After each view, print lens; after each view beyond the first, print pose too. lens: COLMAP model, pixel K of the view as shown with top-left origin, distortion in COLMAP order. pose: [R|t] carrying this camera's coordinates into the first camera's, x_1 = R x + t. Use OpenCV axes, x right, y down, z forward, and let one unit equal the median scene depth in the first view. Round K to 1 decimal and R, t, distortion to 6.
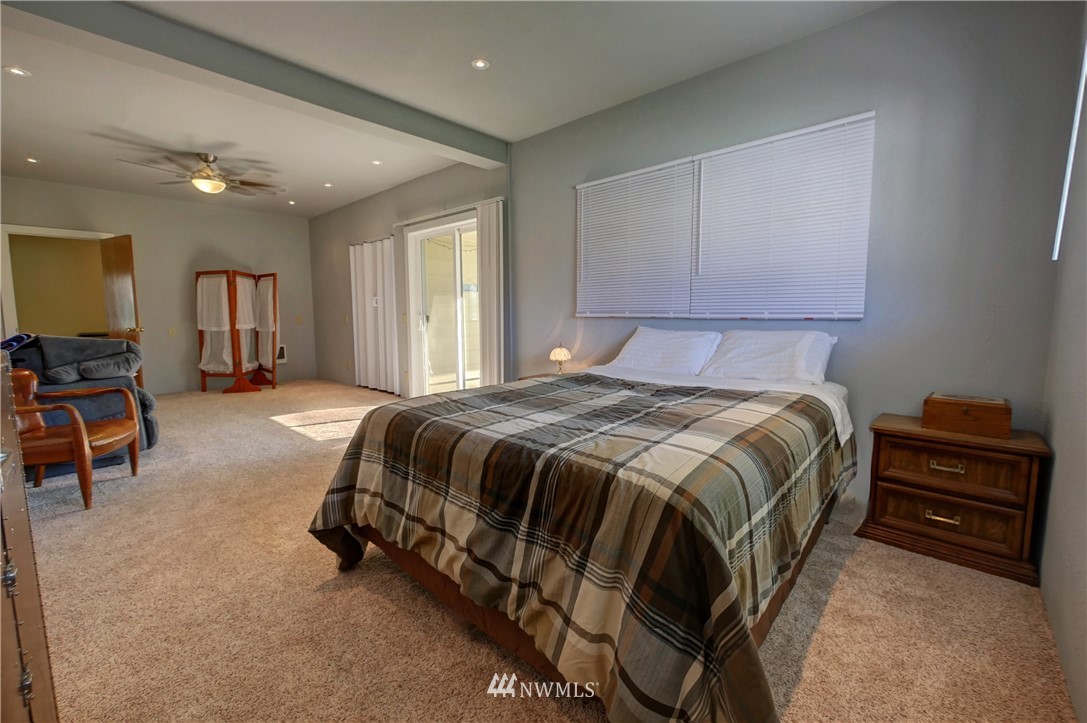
lens RADIAL K [[457.1, 0, 542.4], [0, 457.1, 353.1], [0, 0, 1]] dist [-0.009563, -0.000059]
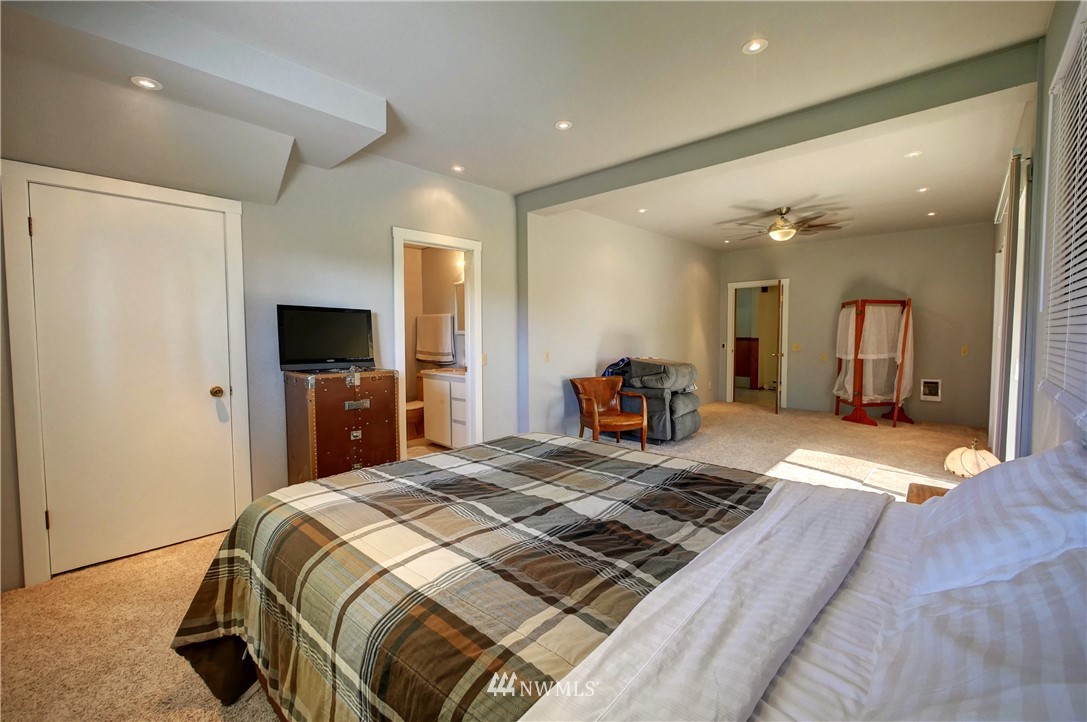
lens RADIAL K [[451.7, 0, 544.7], [0, 451.7, 349.0], [0, 0, 1]] dist [-0.047170, -0.000032]
pose [[-0.088158, 0.049189, -0.994891, 0.449136], [-0.077001, 0.995455, 0.056040, -0.098661], [0.993126, 0.081548, -0.083970, 0.522351]]
